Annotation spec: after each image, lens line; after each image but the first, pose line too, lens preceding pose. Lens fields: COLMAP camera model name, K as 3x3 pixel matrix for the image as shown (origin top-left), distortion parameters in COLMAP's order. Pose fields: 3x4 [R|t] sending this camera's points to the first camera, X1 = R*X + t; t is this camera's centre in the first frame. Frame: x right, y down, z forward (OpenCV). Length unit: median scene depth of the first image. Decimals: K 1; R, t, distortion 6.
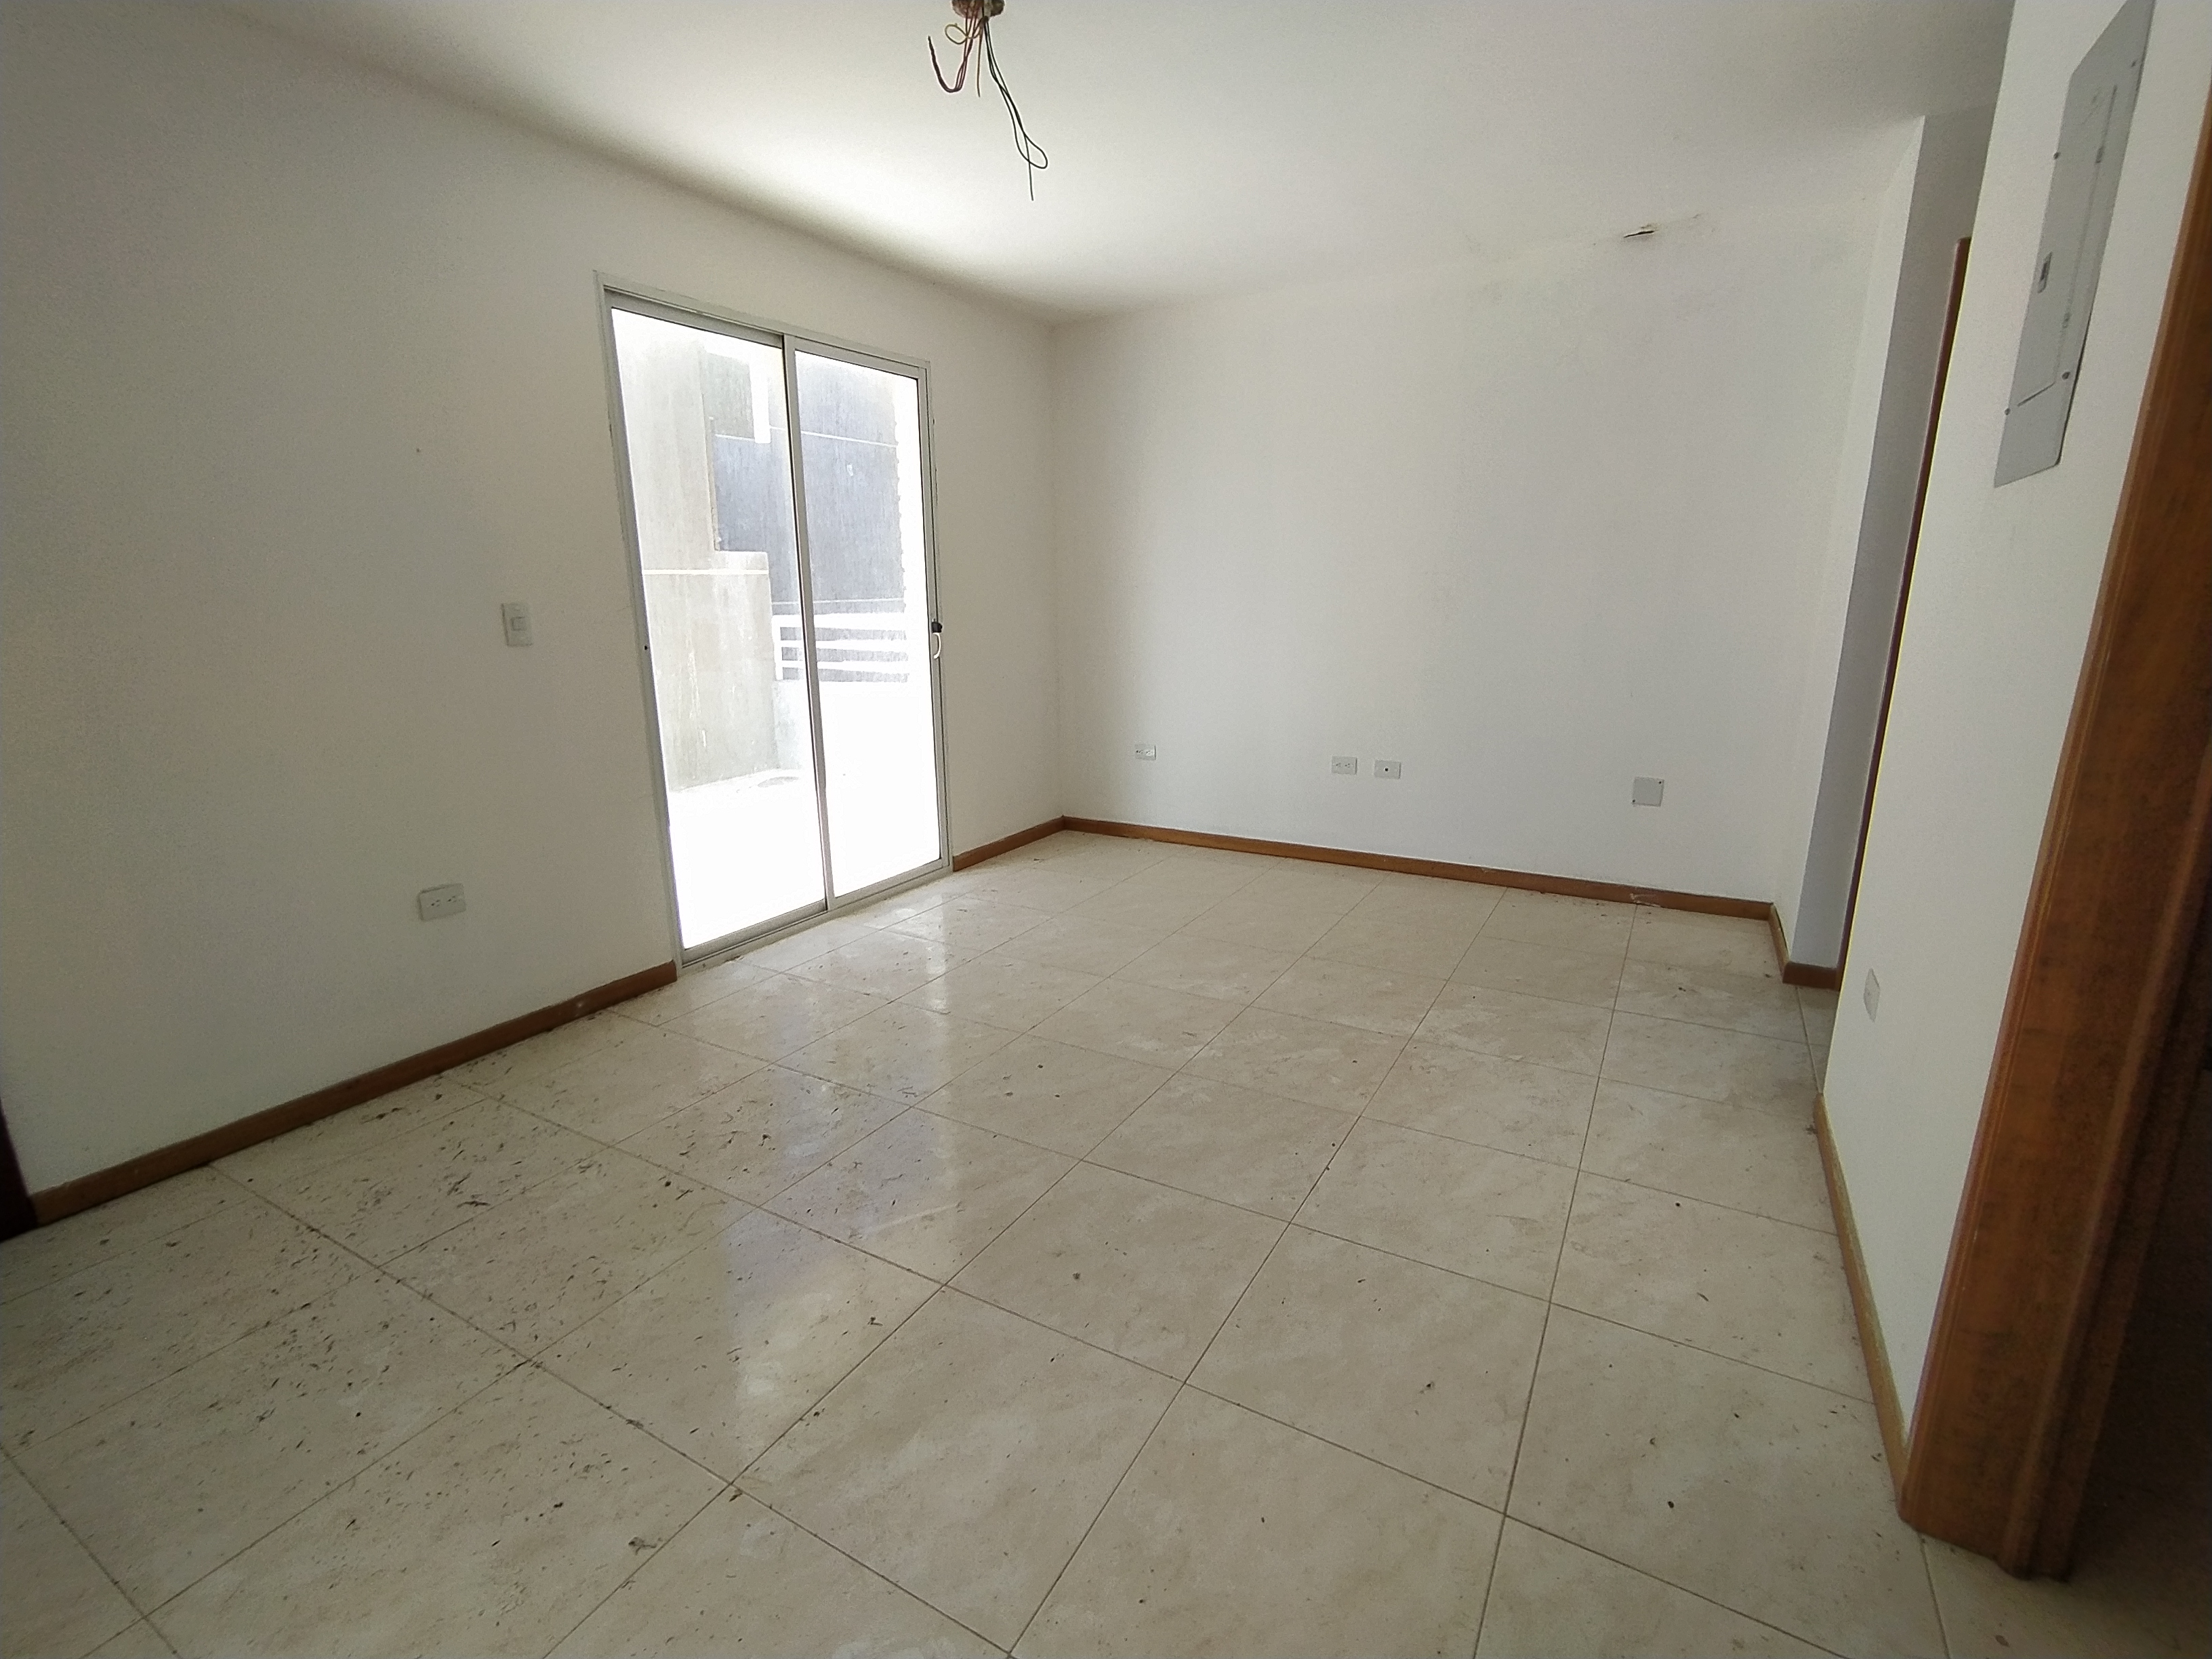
lens RADIAL K [[1019.8, 0, 1127.7], [0, 1019.8, 829.1], [0, 0, 1]] dist [-0.002833, -0.000344]
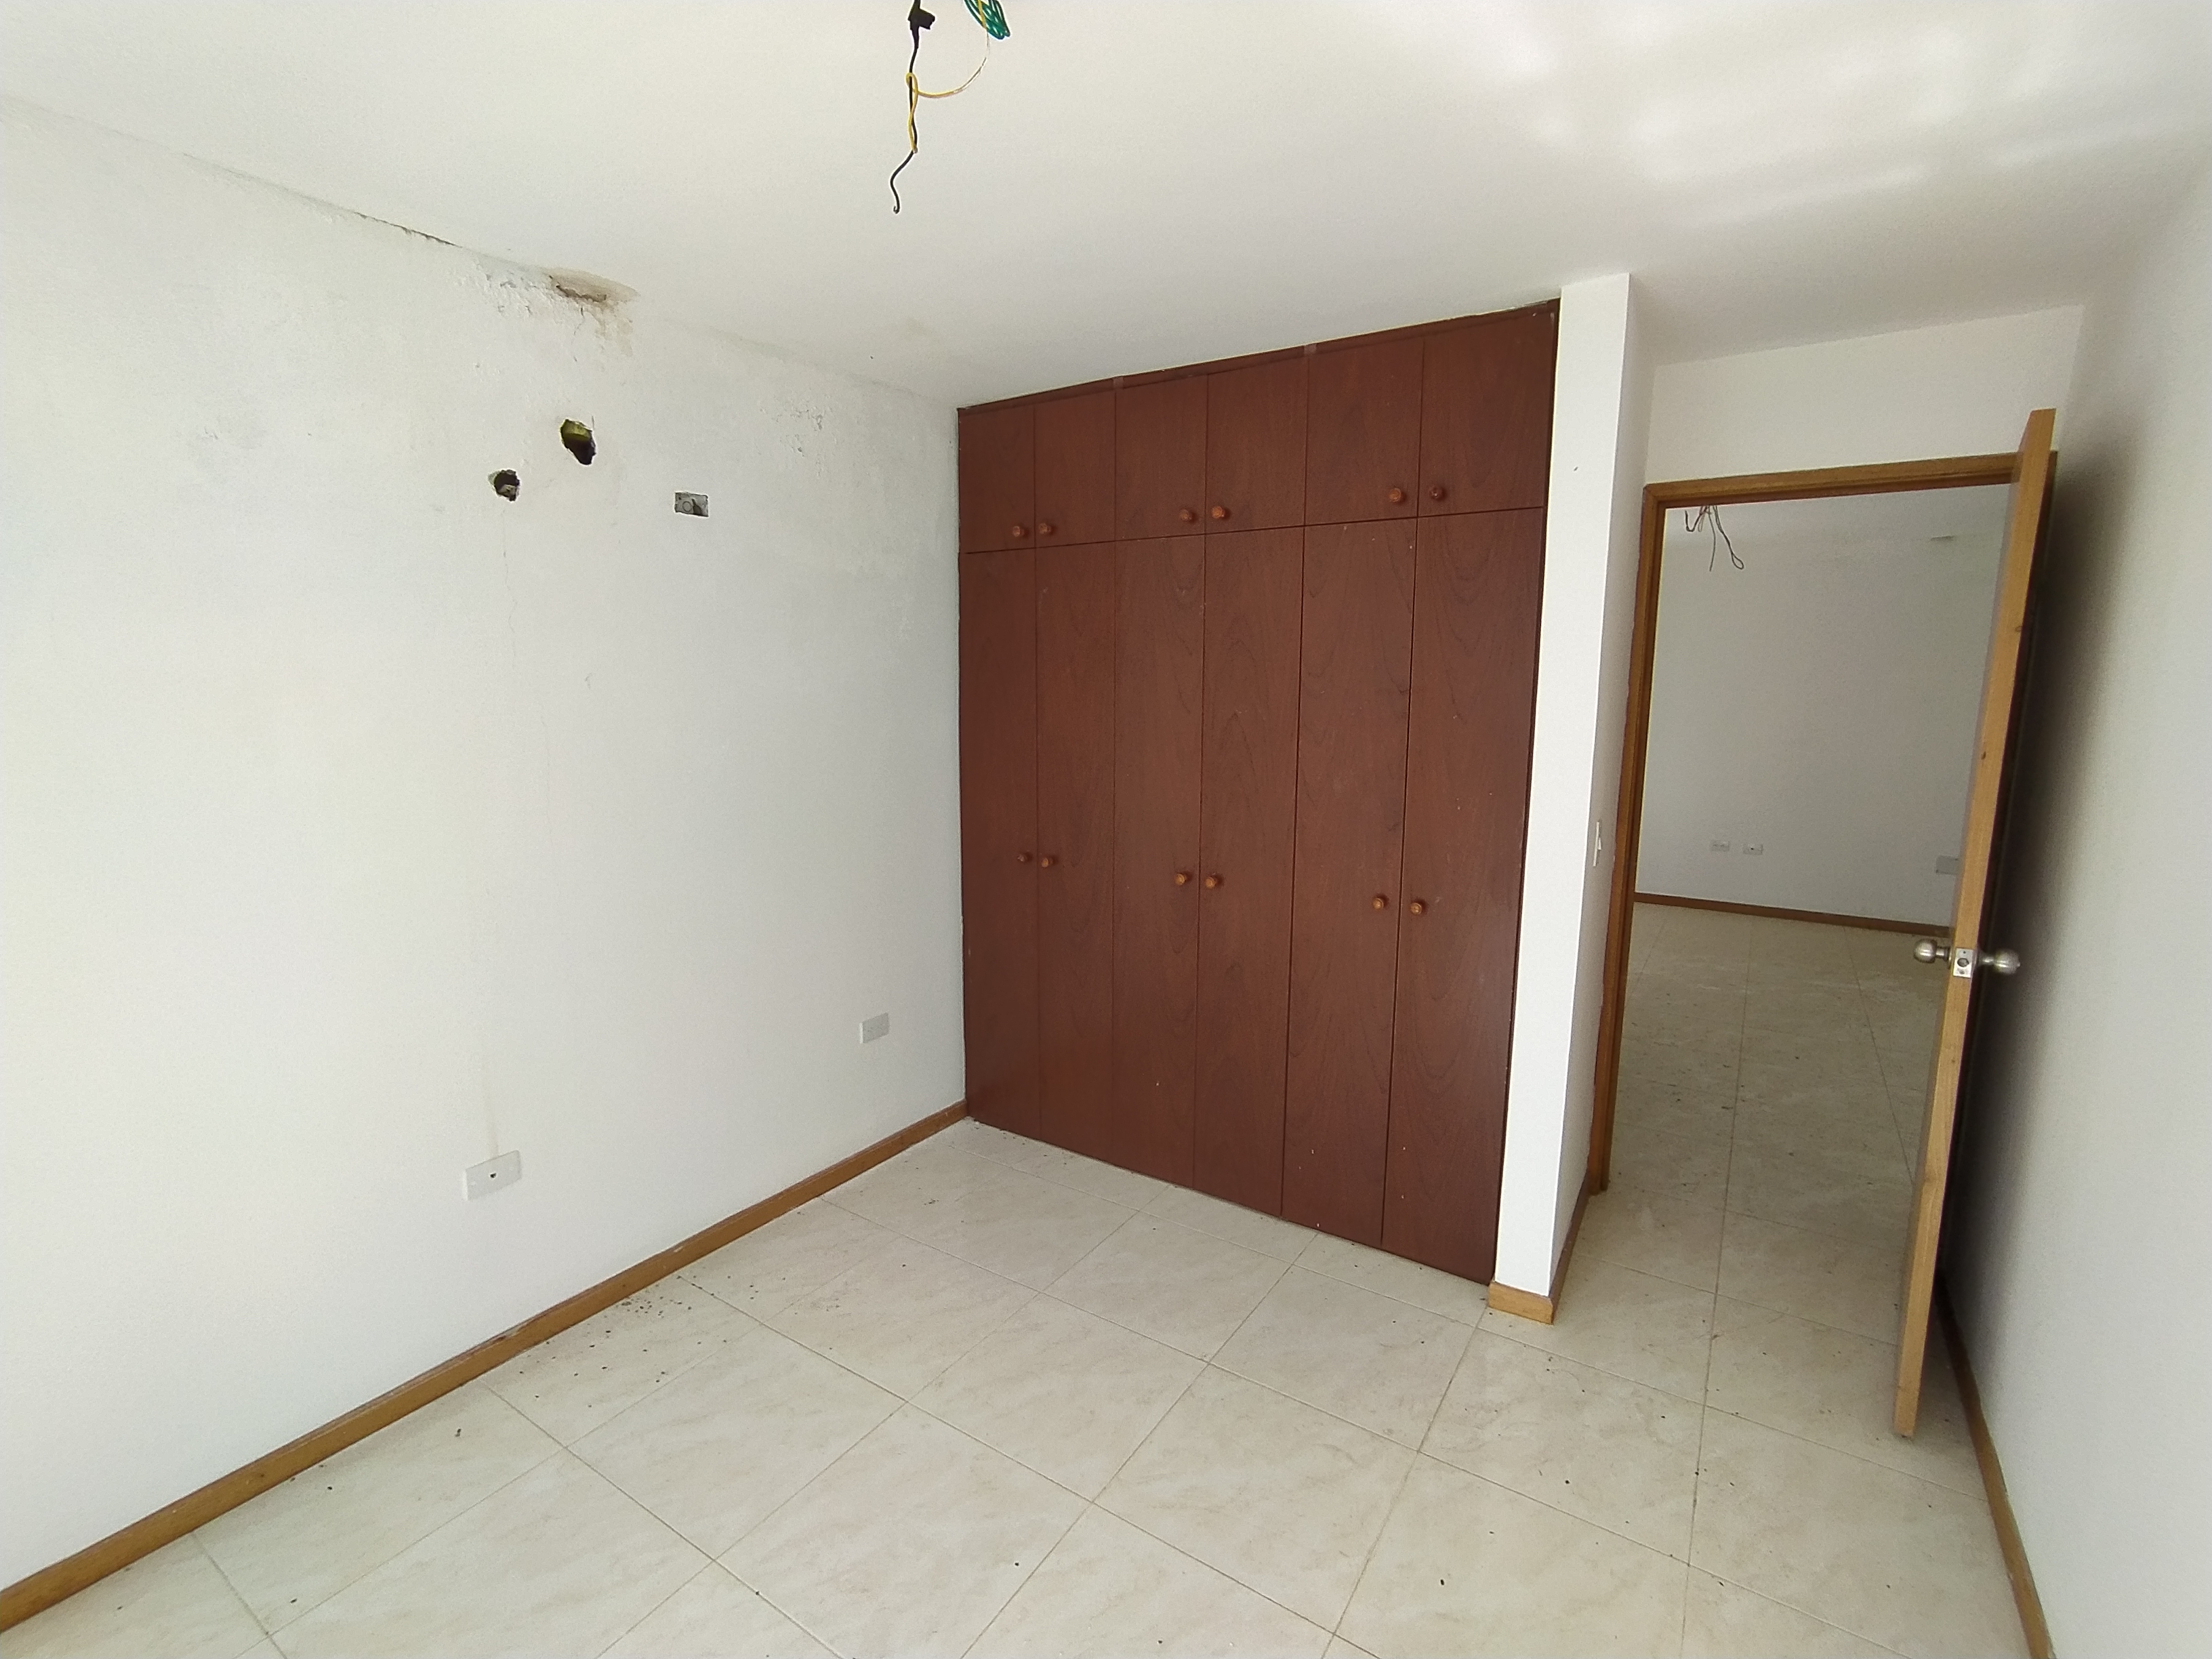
lens RADIAL K [[1015.7, 0, 1101.0], [0, 1015.7, 832.6], [0, 0, 1]] dist [-0.016372, 0.012918]
pose [[0.997343, 0.024090, -0.068748, -0.692267], [-0.029980, 0.995847, -0.085970, 0.085521], [0.066391, 0.087803, 0.993923, -0.655449]]
